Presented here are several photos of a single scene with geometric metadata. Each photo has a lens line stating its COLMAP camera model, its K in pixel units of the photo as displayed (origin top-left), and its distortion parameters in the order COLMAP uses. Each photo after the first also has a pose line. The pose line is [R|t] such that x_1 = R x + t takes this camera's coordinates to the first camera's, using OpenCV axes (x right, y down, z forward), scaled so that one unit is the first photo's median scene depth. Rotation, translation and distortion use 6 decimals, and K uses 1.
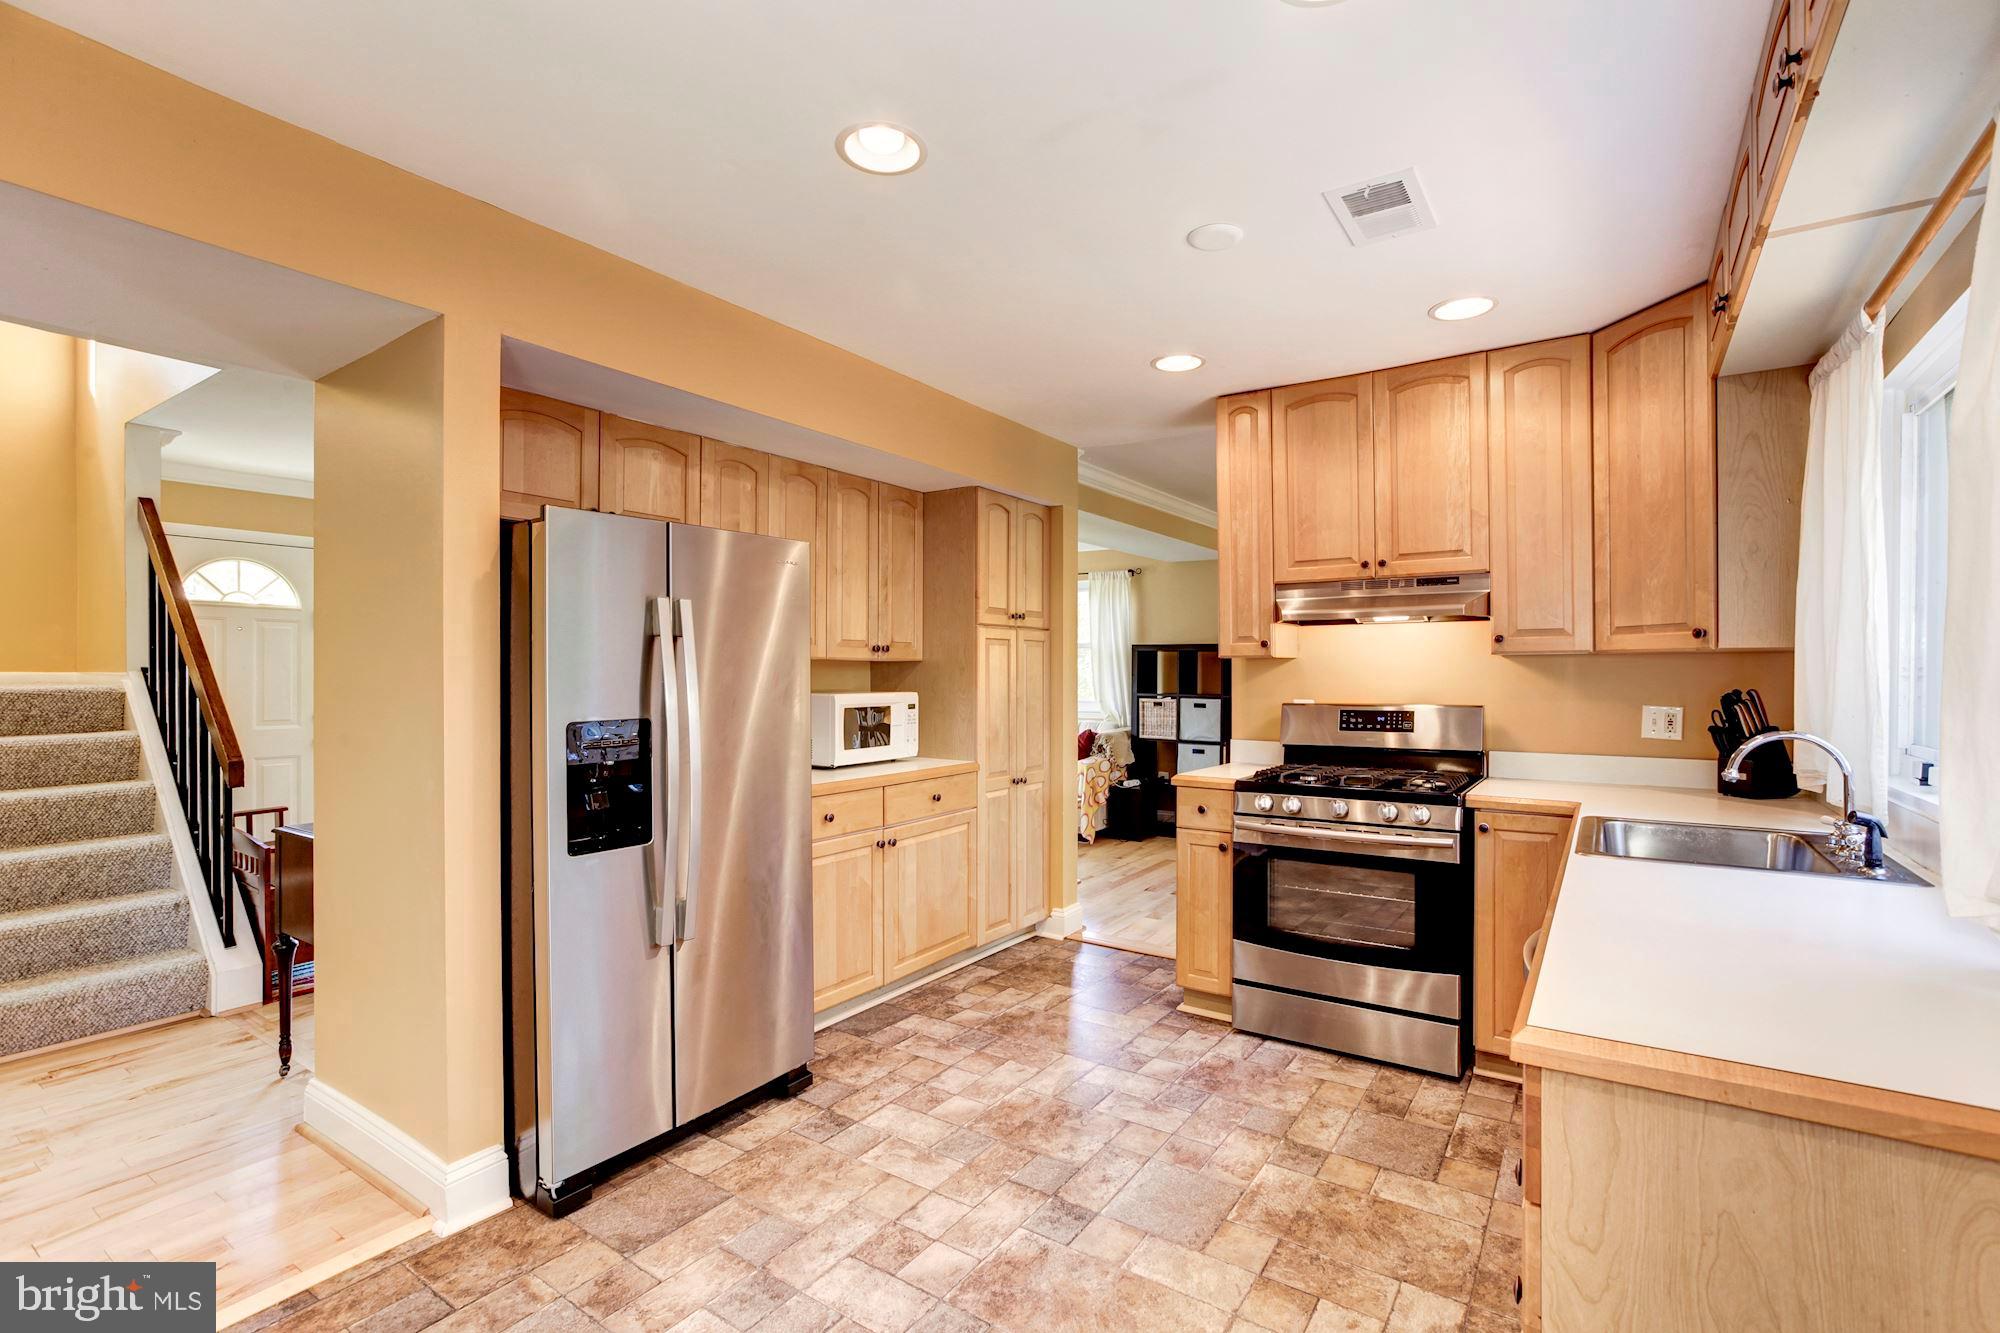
lens RADIAL K [[899.2, 0, 999.4], [0, 899.2, 628.9], [0, 0, 1]] dist [-0.023716, 0.012738]
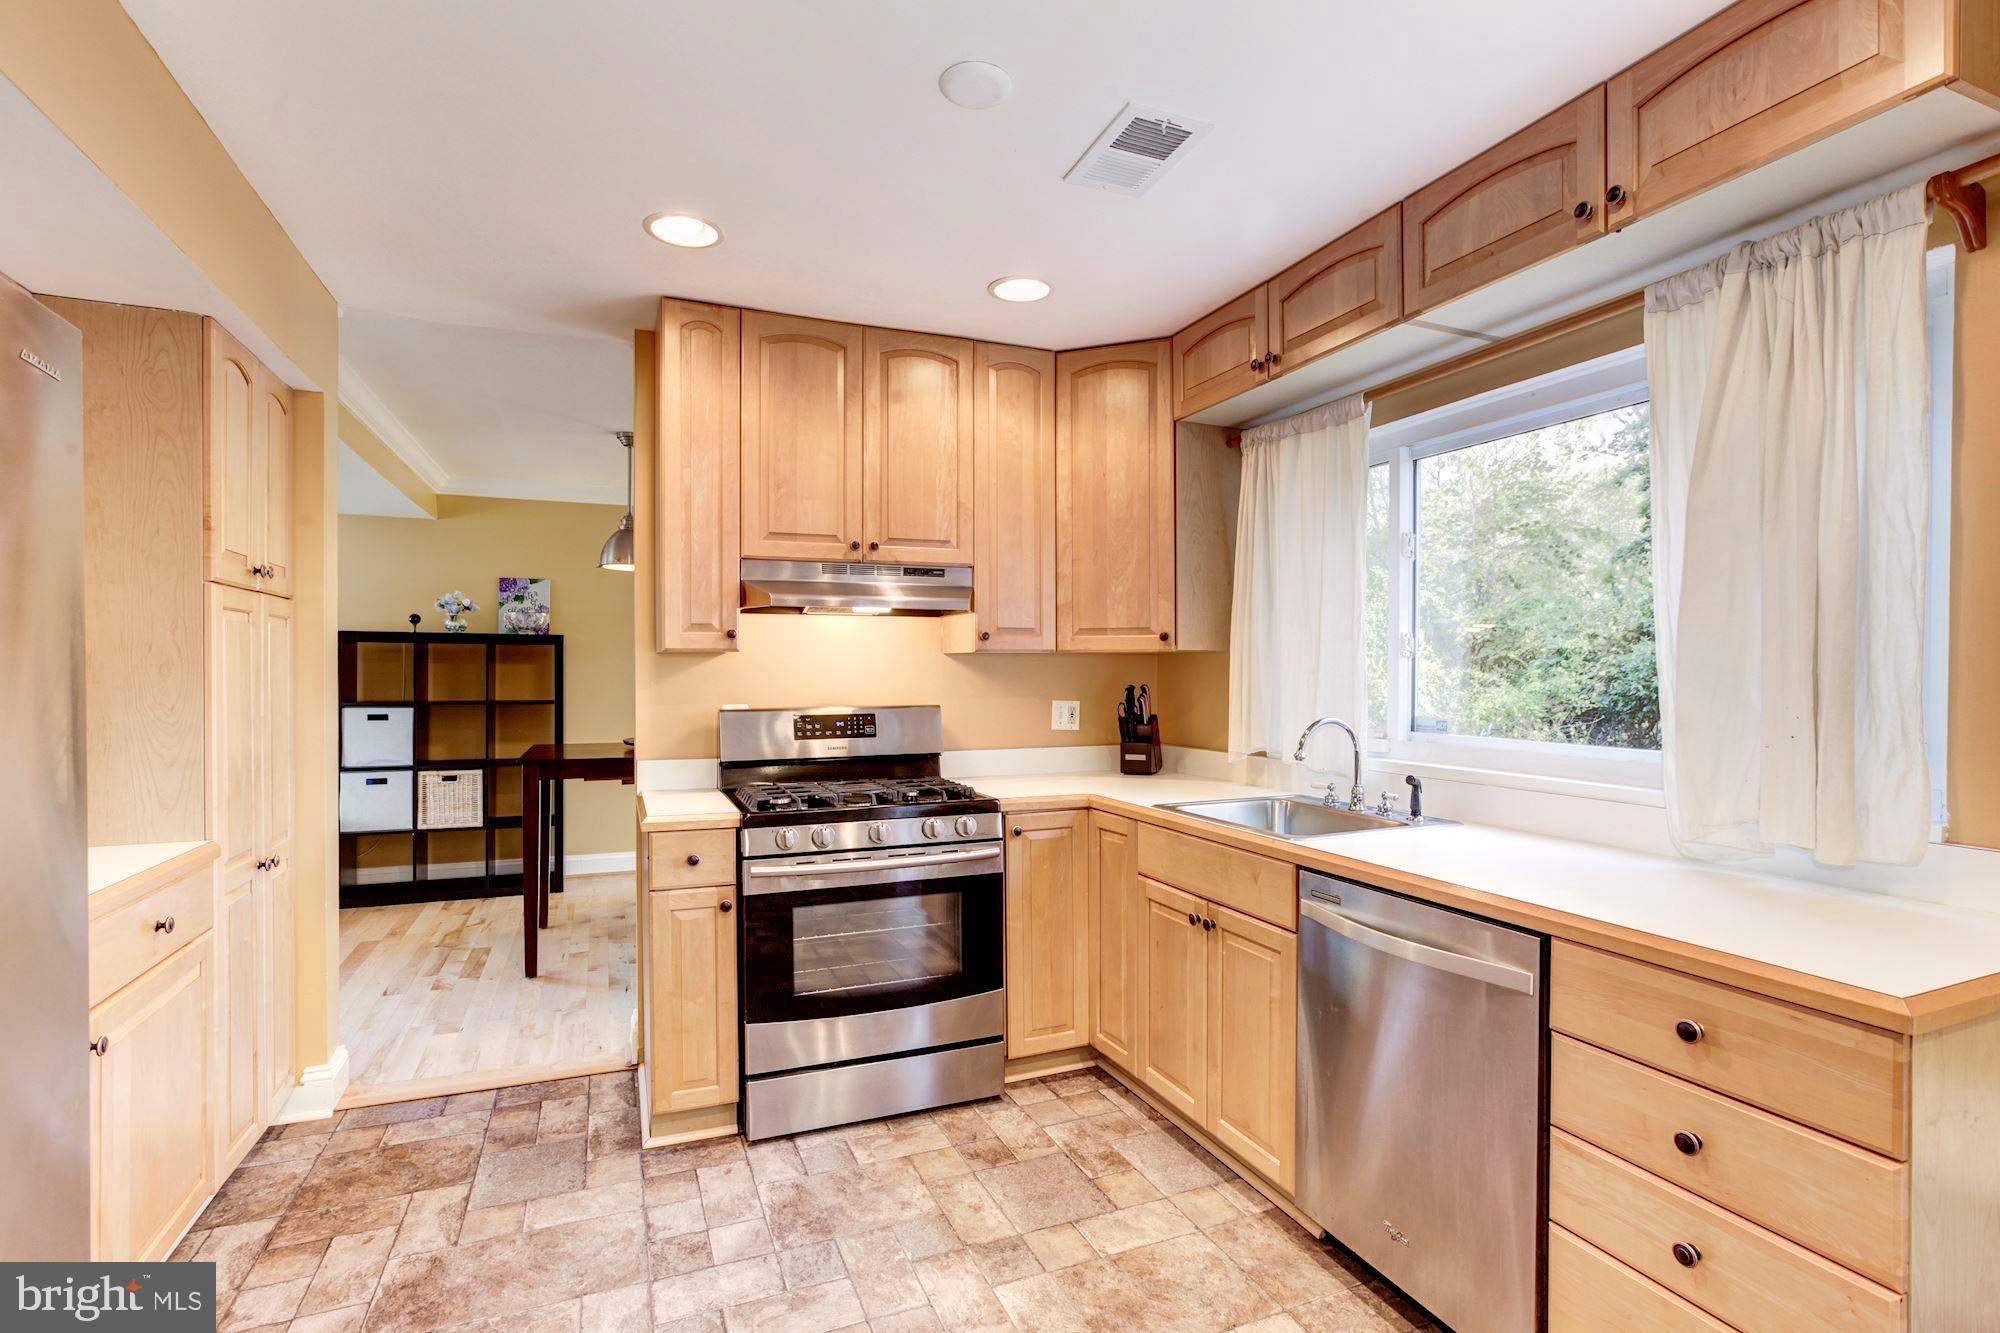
lens RADIAL K [[944.3, 0, 1004.3], [0, 944.3, 648.7], [0, 0, 1]] dist [-0.042552, 0.024740]
pose [[0.545131, 0.018220, 0.838153, -0.286475], [-0.038850, 0.999239, 0.003547, 0.019330], [-0.837450, -0.034496, 0.545424, 0.400549]]
